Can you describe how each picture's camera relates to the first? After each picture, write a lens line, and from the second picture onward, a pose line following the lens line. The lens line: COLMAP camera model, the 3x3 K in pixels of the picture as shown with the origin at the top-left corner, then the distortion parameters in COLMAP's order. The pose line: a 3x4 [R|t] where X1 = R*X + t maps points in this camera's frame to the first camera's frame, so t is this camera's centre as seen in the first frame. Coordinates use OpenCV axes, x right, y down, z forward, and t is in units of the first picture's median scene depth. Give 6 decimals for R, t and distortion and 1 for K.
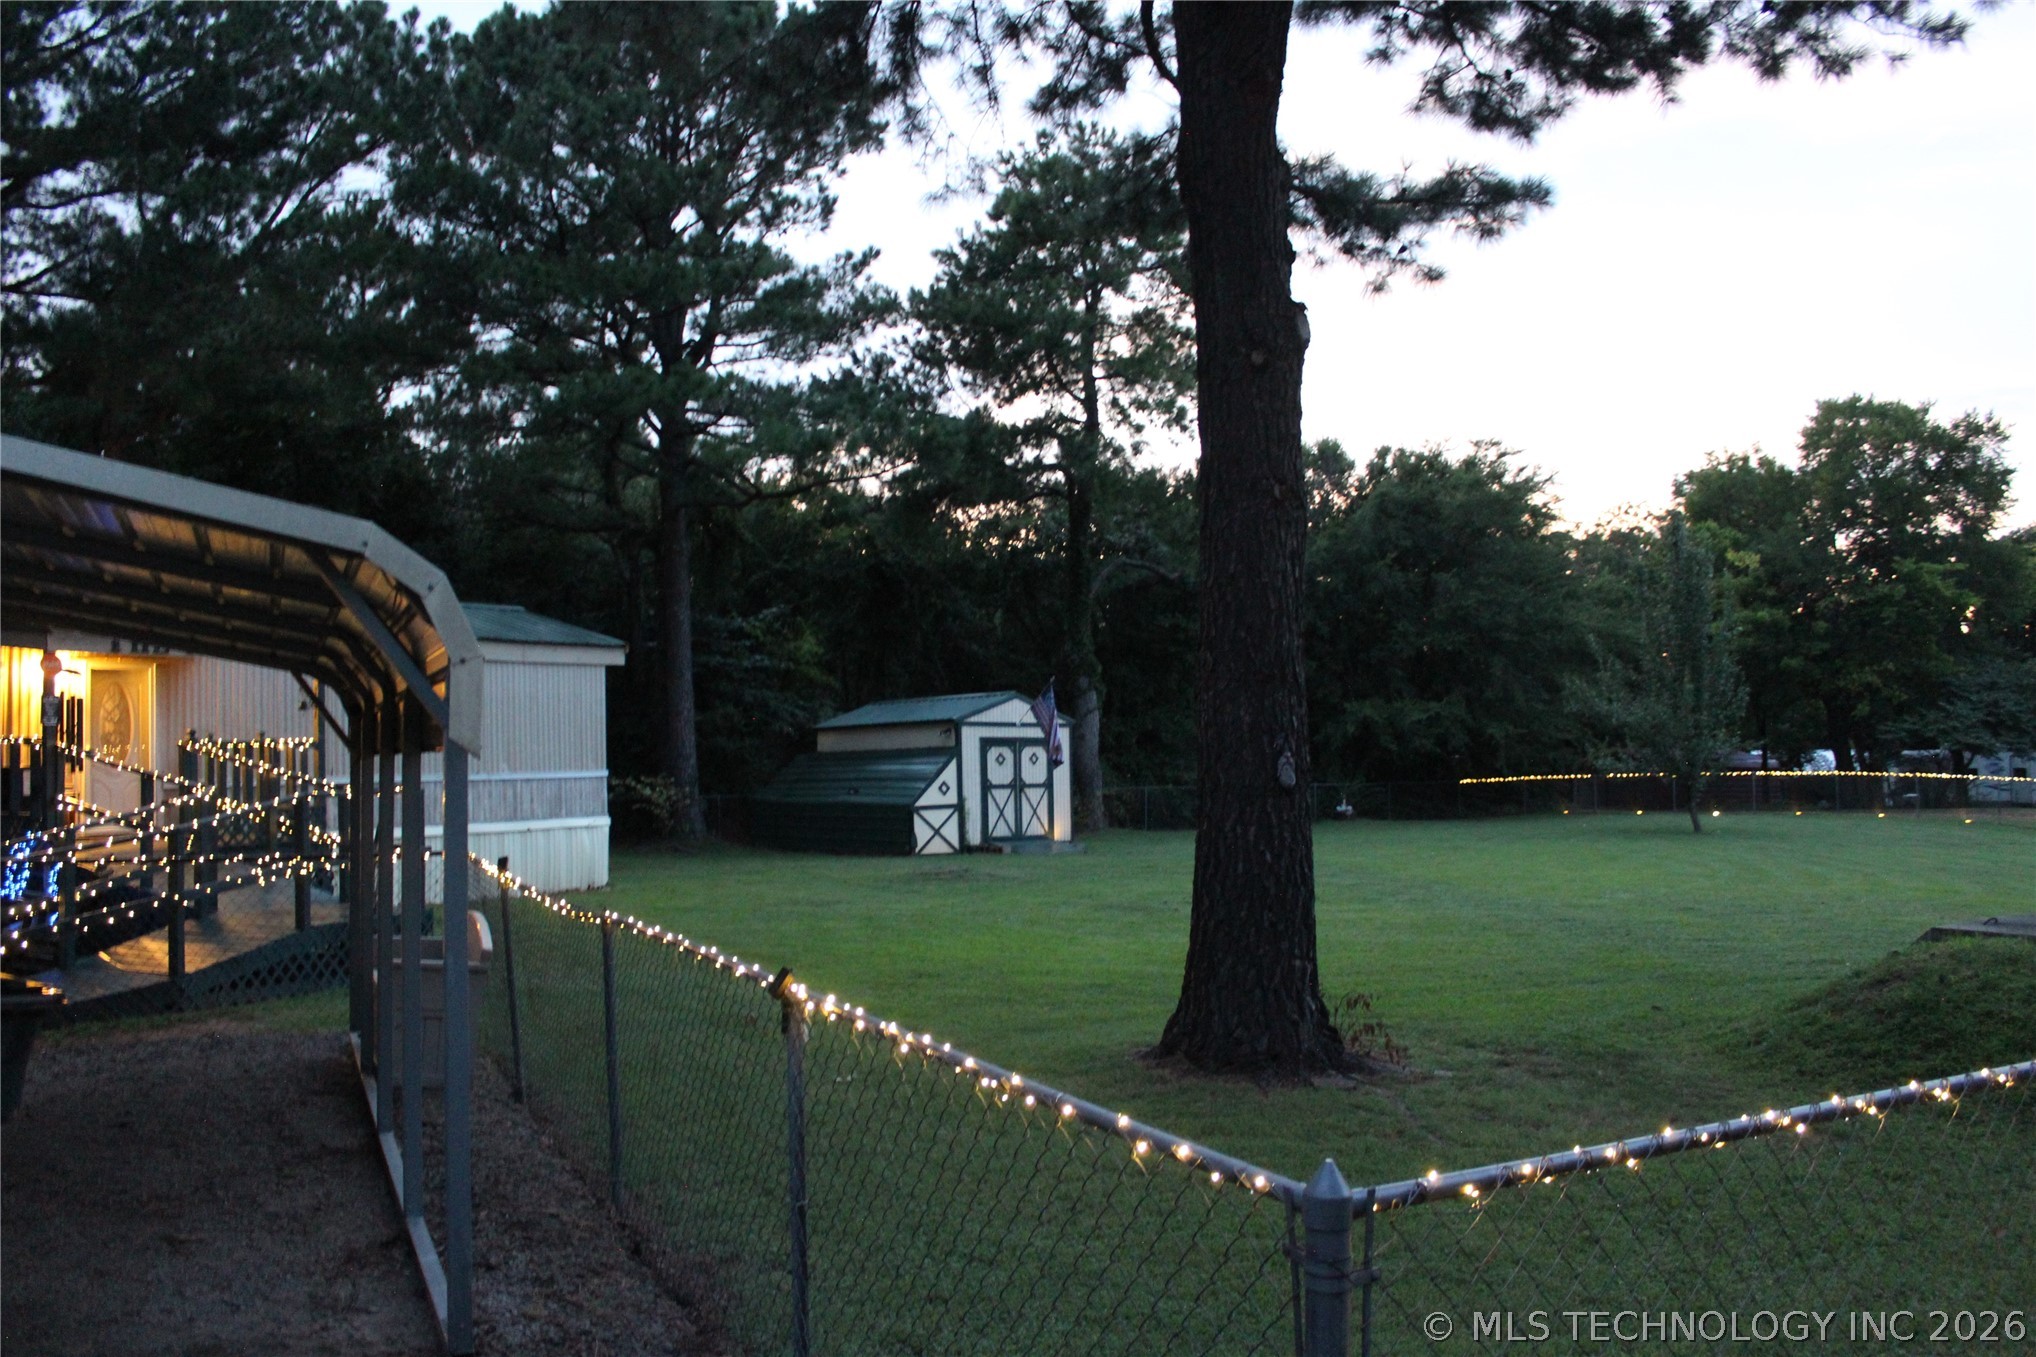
lens RADIAL K [[1712.0, 0, 991.8], [0, 1712.0, 679.2], [0, 0, 1]] dist [-0.162741, 0.151825]
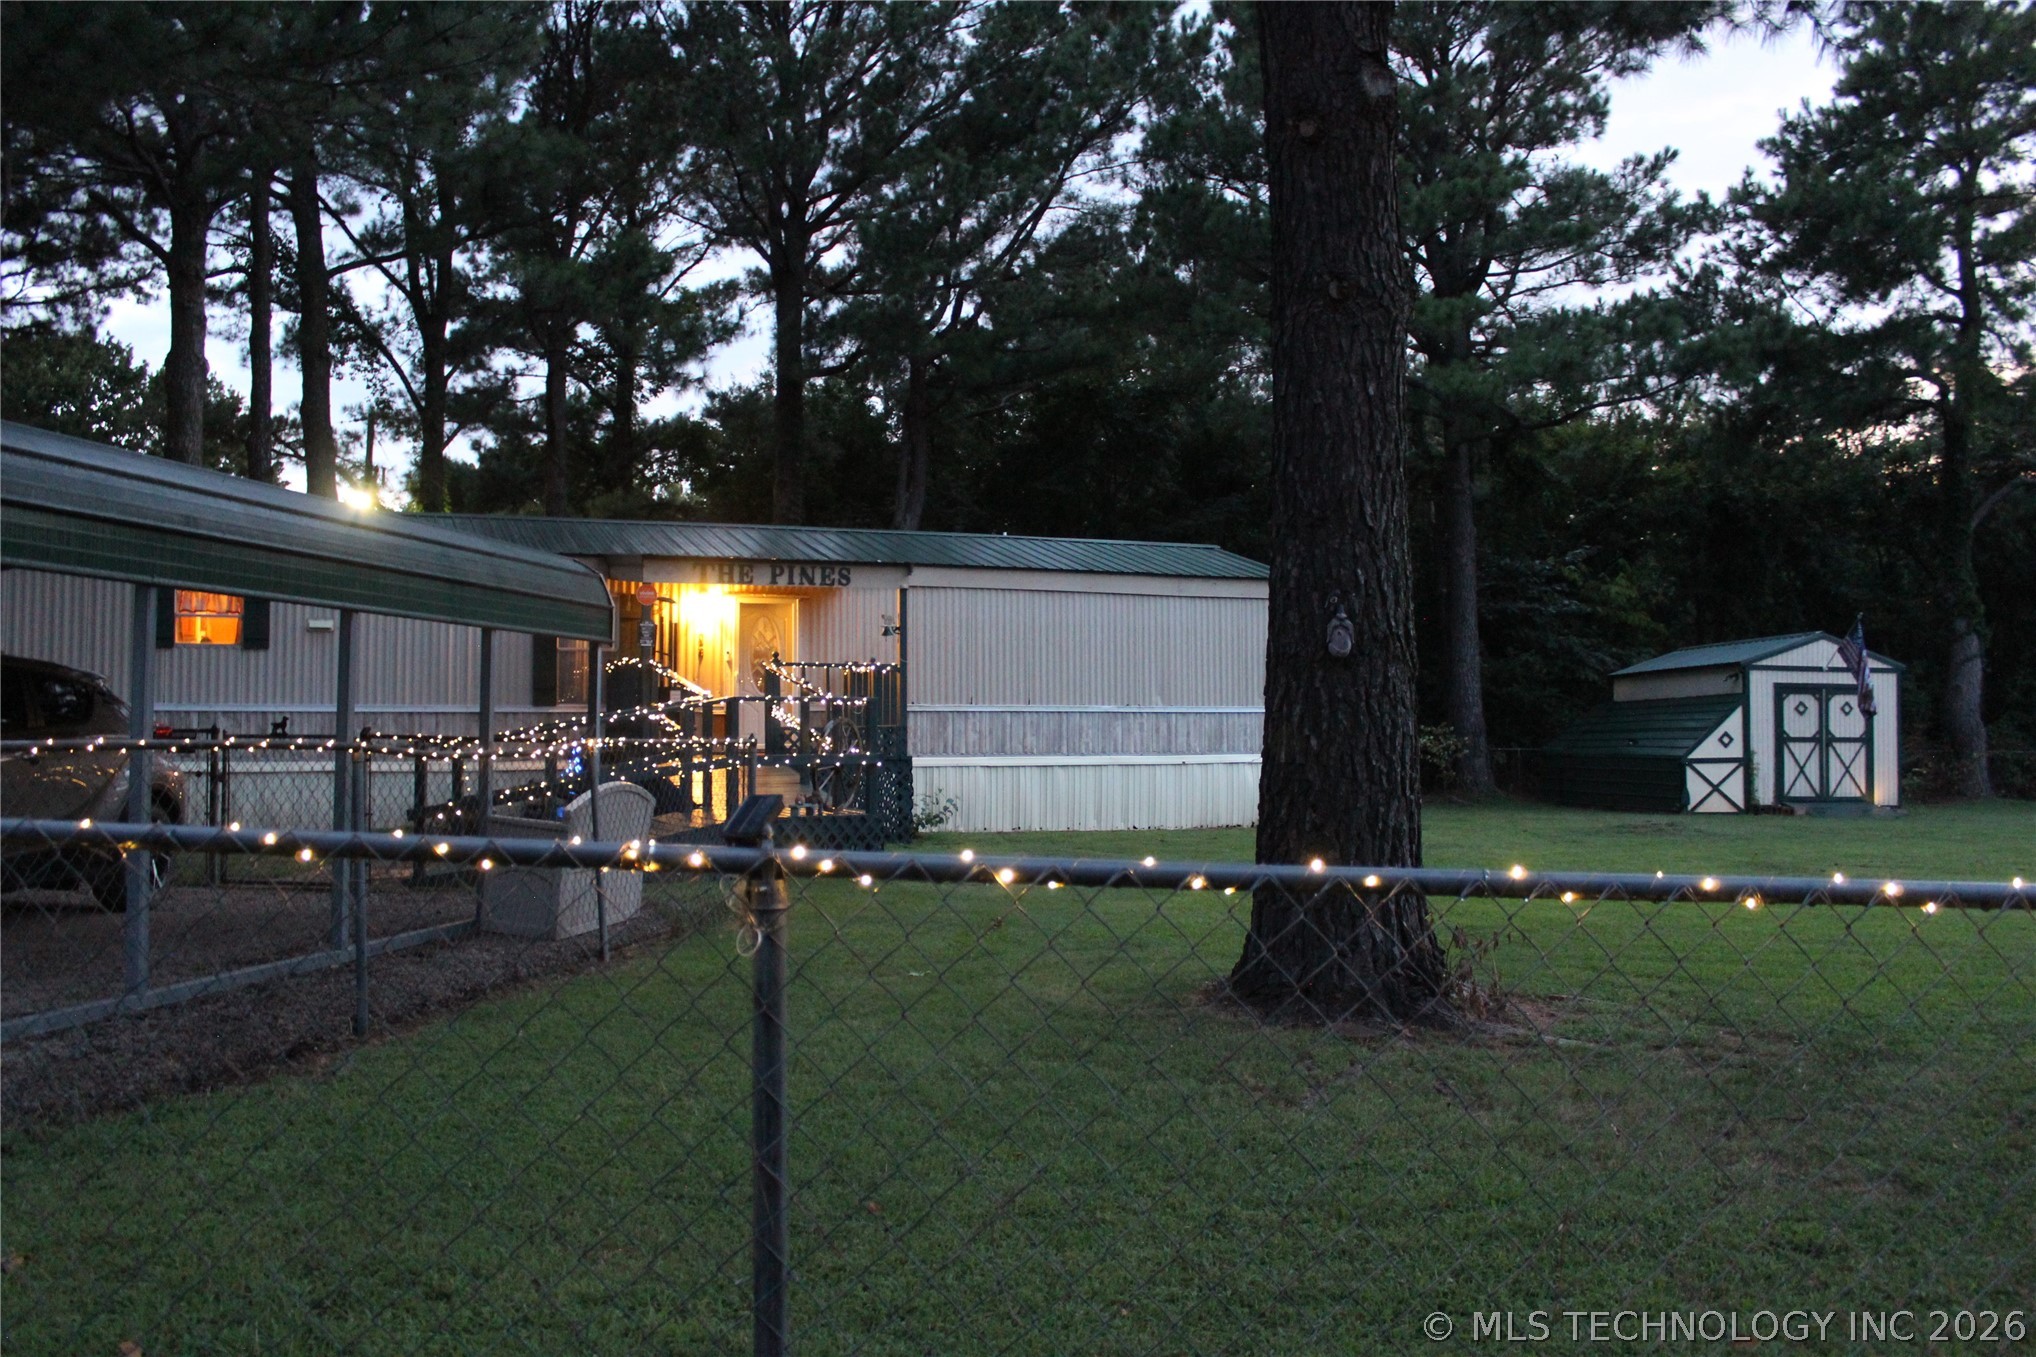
lens RADIAL K [[1700.8, 0, 967.6], [0, 1700.8, 678.3], [0, 0, 1]] dist [-0.158339, 0.111606]
pose [[0.825649, 0.000323, -0.564184, 0.126954], [0.008736, 0.999873, 0.013358, 0.016403], [0.564117, -0.015958, 0.825541, 0.066626]]
